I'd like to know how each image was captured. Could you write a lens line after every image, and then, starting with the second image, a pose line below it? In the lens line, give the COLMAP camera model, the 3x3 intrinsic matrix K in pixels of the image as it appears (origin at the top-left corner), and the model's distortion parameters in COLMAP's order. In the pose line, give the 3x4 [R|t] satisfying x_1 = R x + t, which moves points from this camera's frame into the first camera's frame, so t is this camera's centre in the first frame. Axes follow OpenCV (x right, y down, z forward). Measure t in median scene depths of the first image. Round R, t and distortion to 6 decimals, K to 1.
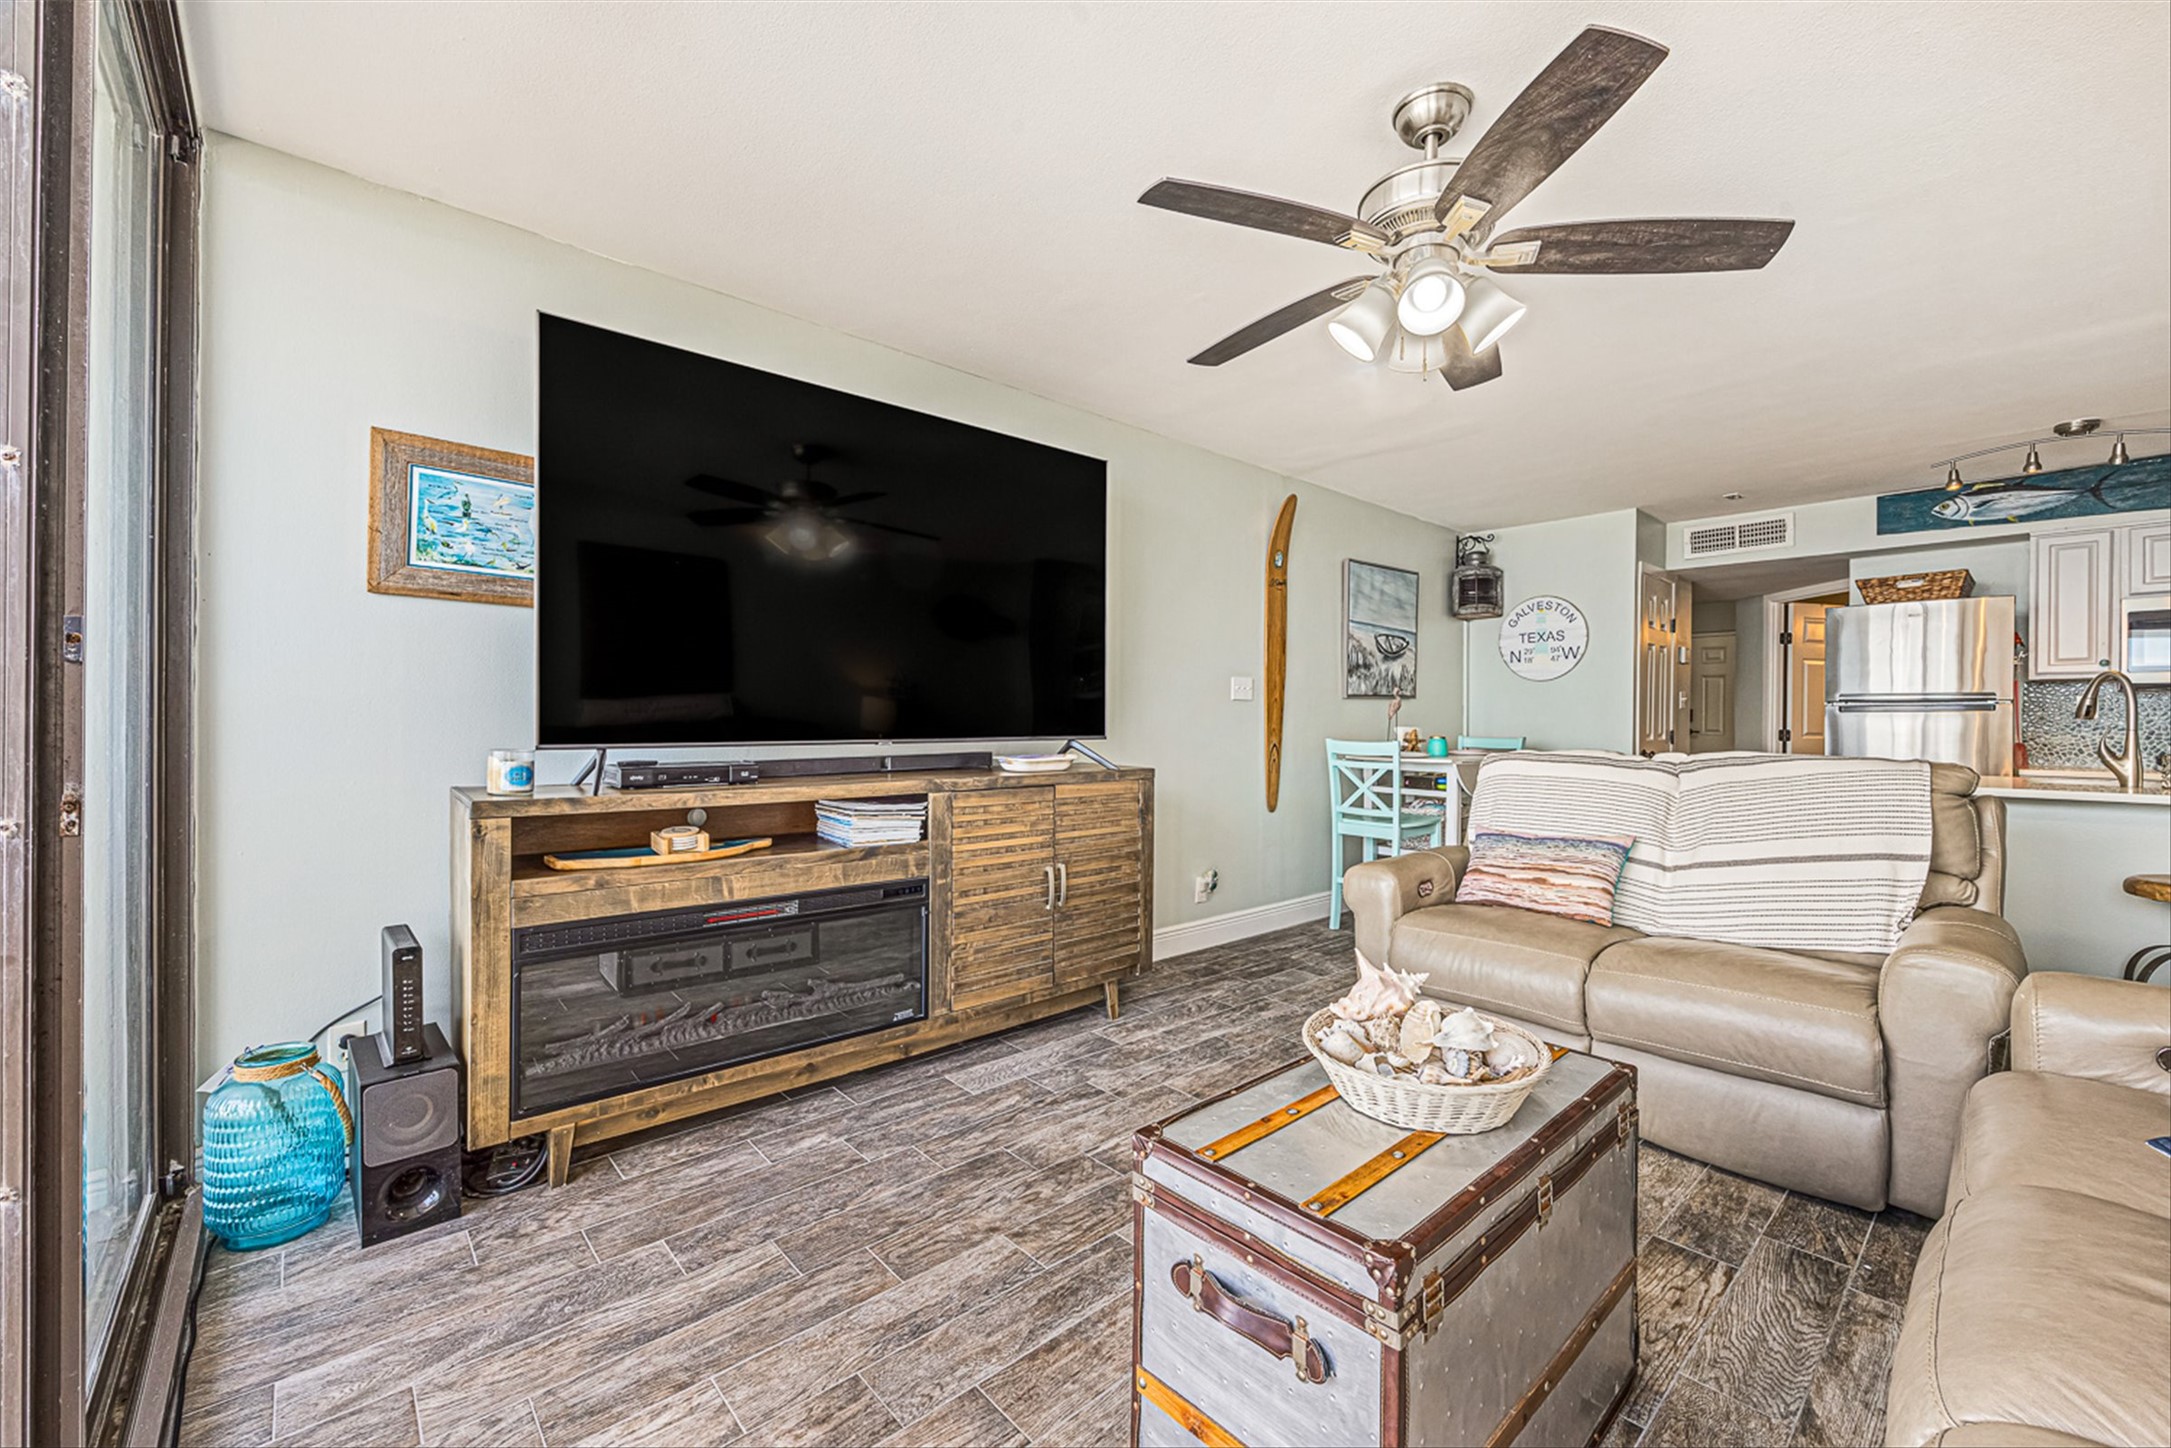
lens RADIAL K [[869.7, 0, 1104.1], [0, 869.7, 726.4], [0, 0, 1]] dist [-0.005137, 0.000971]
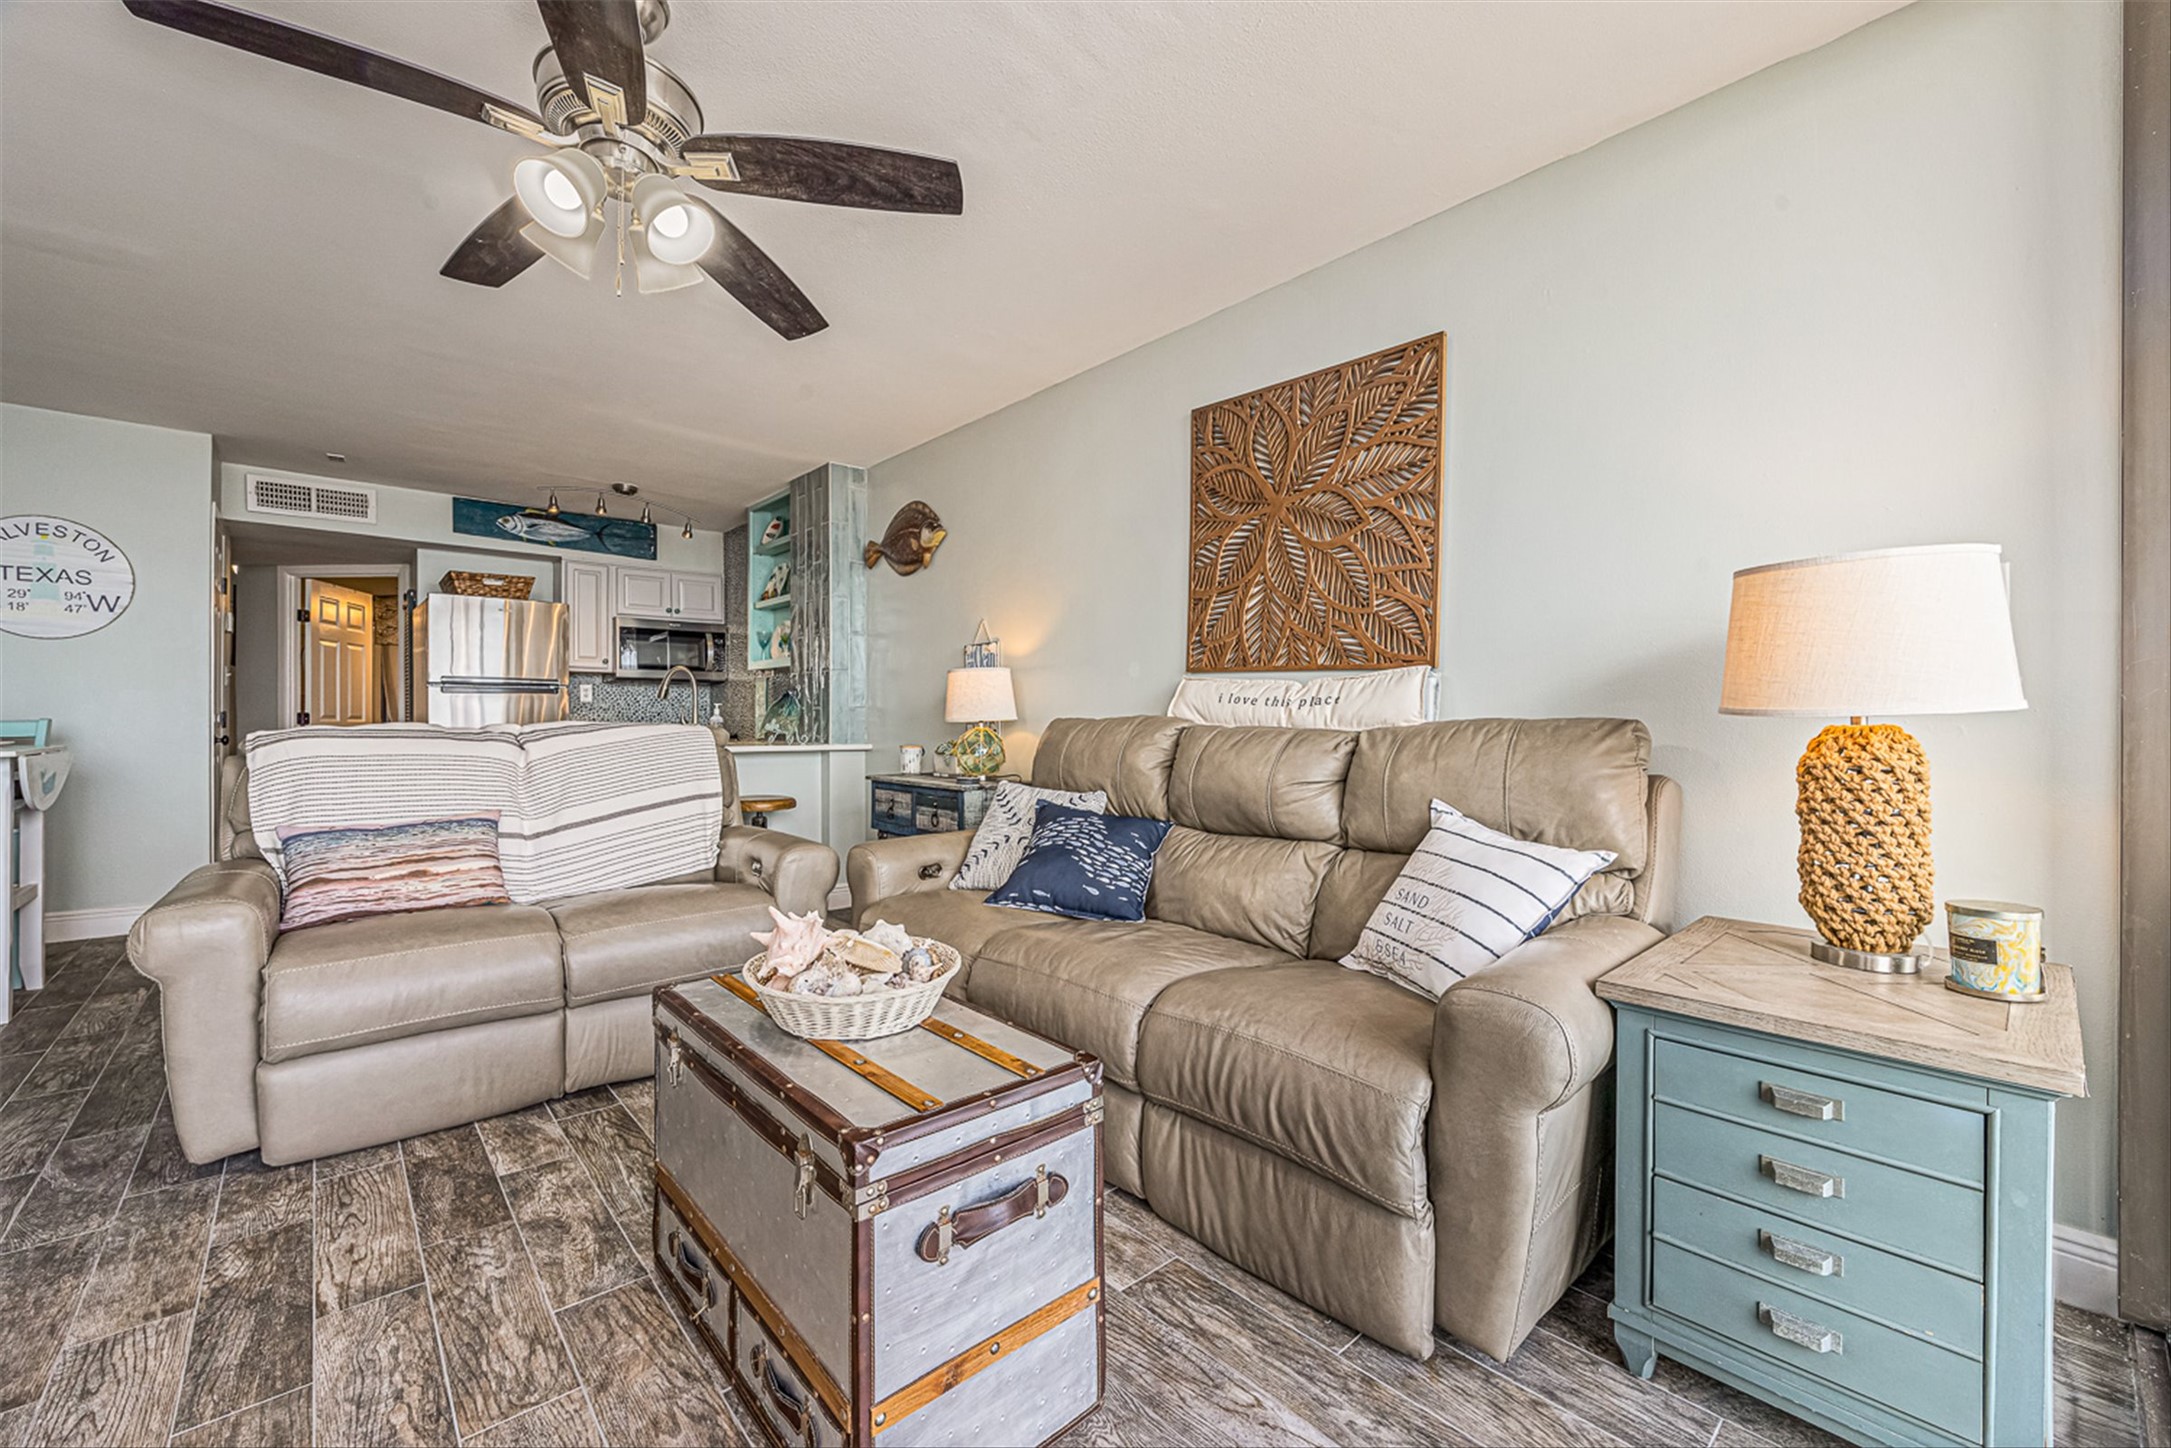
lens RADIAL K [[869.7, 0, 1076.1], [0, 869.7, 725.6], [0, 0, 1]] dist [-0.005137, 0.000971]
pose [[0.020130, -0.013386, 0.999708, -0.332518], [0.004593, 0.999901, 0.013296, 0.022885], [-0.999787, 0.004324, 0.020189, 0.323646]]
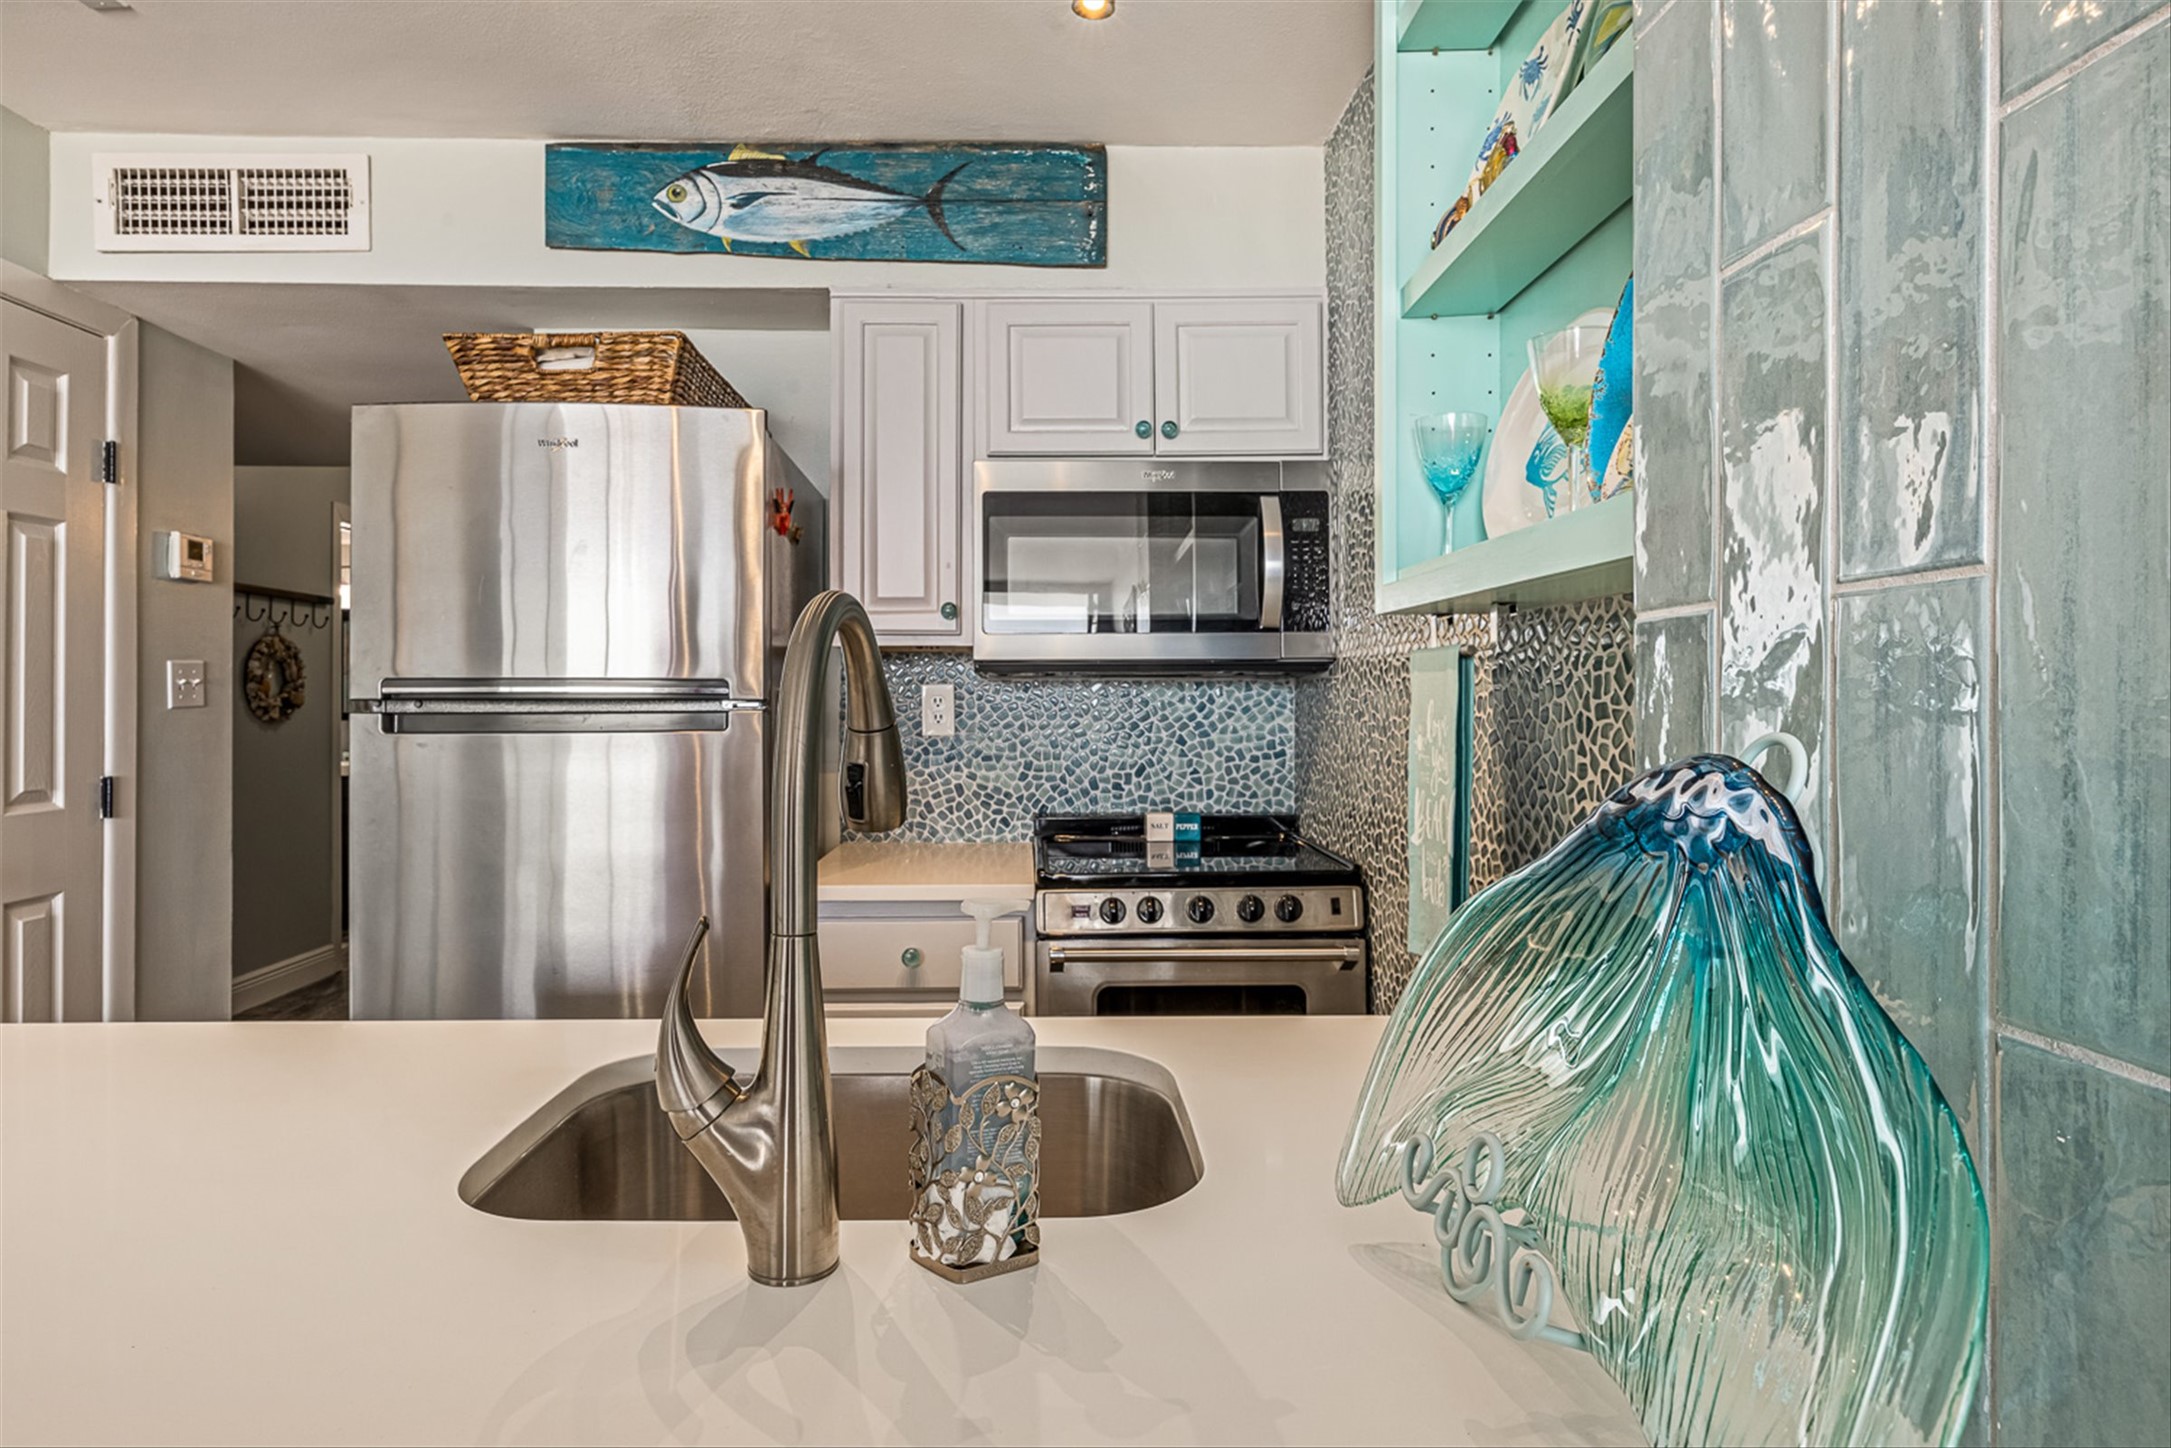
lens RADIAL K [[1196.2, 0, 1043.5], [0, 1196.2, 704.1], [0, 0, 1]] dist [-0.001996, -0.000489]
pose [[0.662240, -0.009606, 0.749231, 1.100703], [0.009863, 0.999943, 0.004102, -0.041199], [-0.749227, 0.004673, 0.662297, 0.850904]]
